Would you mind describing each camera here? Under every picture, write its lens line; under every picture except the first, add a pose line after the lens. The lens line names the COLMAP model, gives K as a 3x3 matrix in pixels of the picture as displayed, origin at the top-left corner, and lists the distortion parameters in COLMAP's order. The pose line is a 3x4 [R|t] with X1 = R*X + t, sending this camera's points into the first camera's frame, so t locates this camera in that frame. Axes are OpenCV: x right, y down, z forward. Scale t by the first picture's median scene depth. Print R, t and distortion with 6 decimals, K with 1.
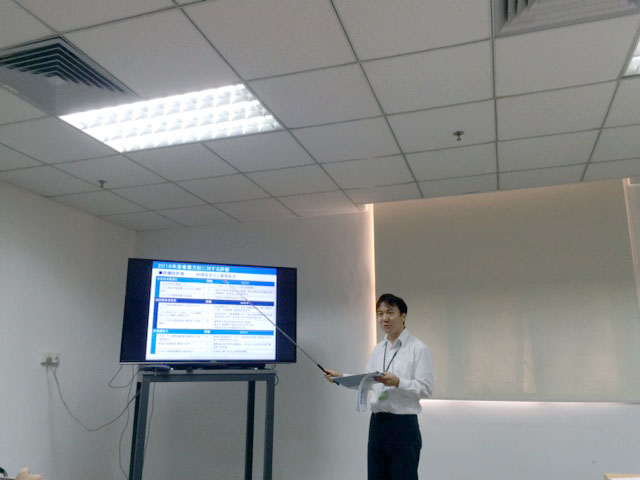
lens RADIAL K [[540.5, 0, 318.8], [0, 540.5, 238.4], [0, 0, 1]] dist [0.066128, -0.089998]
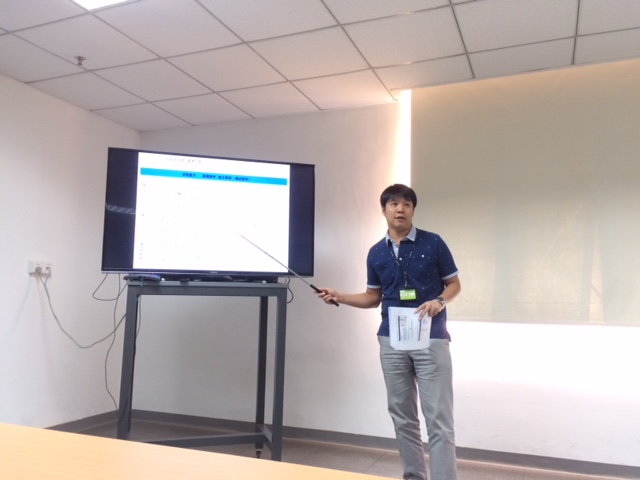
lens RADIAL K [[540.5, 0, 319.8], [0, 540.5, 238.8], [0, 0, 1]] dist [0.066128, -0.089998]
pose [[0.997350, 0.009030, -0.072191, 0.029794], [0.000412, 0.991552, 0.129712, 0.064862], [0.072752, -0.129398, 0.988920, 0.184266]]
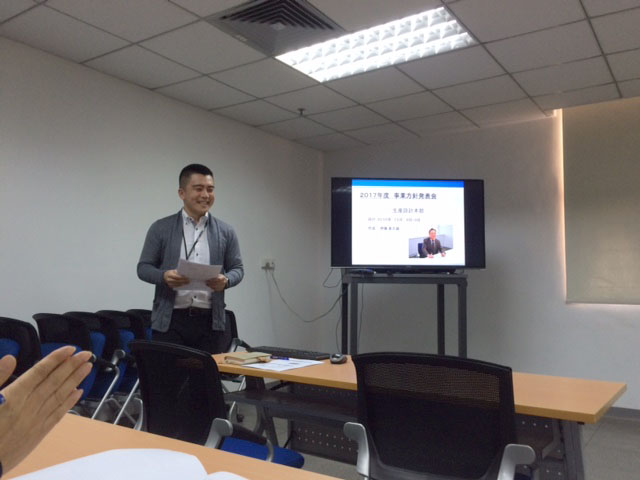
lens RADIAL K [[540.5, 0, 317.7], [0, 540.5, 237.6], [0, 0, 1]] dist [0.066128, -0.089998]
pose [[0.960235, -0.012420, -0.278917, -0.061767], [0.057771, 0.986228, 0.154975, -0.016691], [0.273151, -0.164926, 0.947728, -0.100537]]
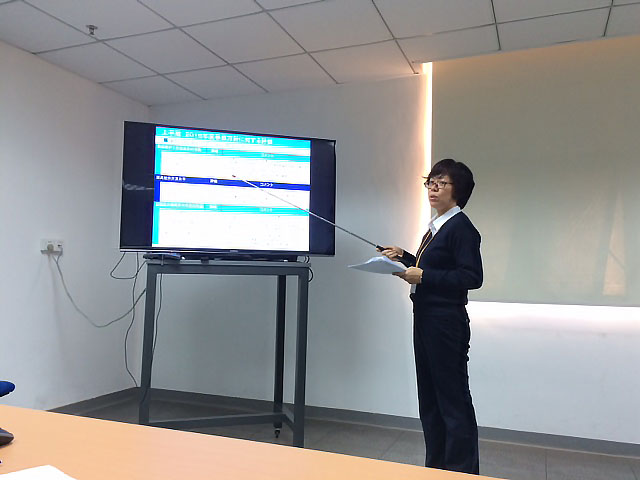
lens RADIAL K [[540.5, 0, 317.7], [0, 540.5, 239.1], [0, 0, 1]] dist [0.066128, -0.089998]
pose [[0.997615, 0.014940, -0.067385, -0.012399], [-0.003161, 0.985157, 0.171628, 0.066827], [0.068949, -0.171006, 0.982855, 0.203179]]
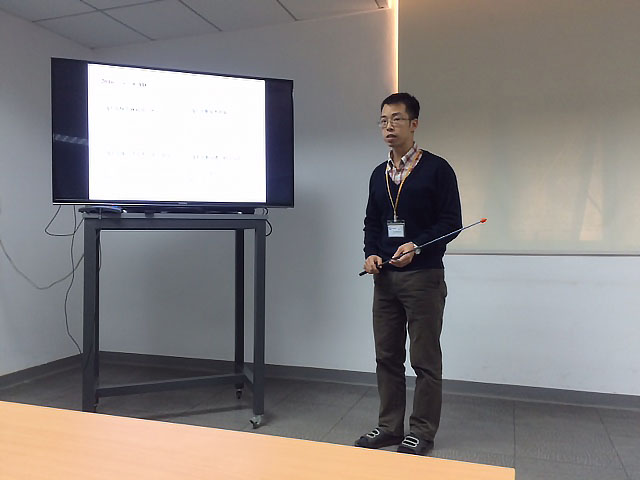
lens RADIAL K [[540.5, 0, 317.9], [0, 540.5, 238.7], [0, 0, 1]] dist [0.066128, -0.089998]
pose [[0.999788, -0.000927, -0.020593, 0.008282], [0.005991, 0.968930, 0.247261, 0.088104], [0.019724, -0.247332, 0.968730, 0.259863]]
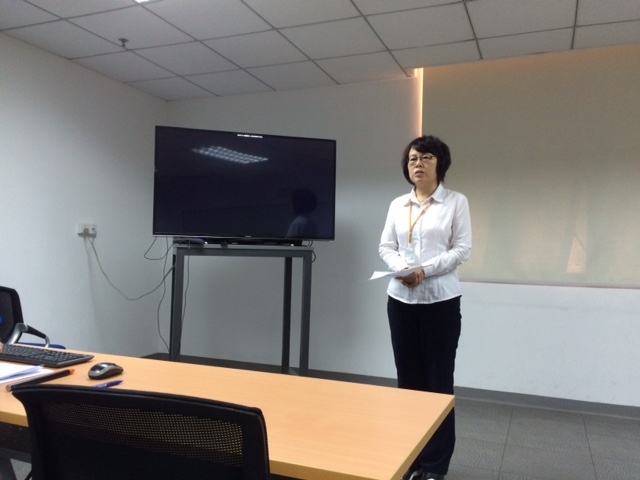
lens RADIAL K [[540.5, 0, 318.6], [0, 540.5, 238.0], [0, 0, 1]] dist [0.066128, -0.089998]
pose [[0.997324, 0.022160, -0.069669, -0.002579], [-0.006631, 0.976445, 0.215663, 0.020960], [0.072807, -0.214624, 0.973979, 0.071442]]
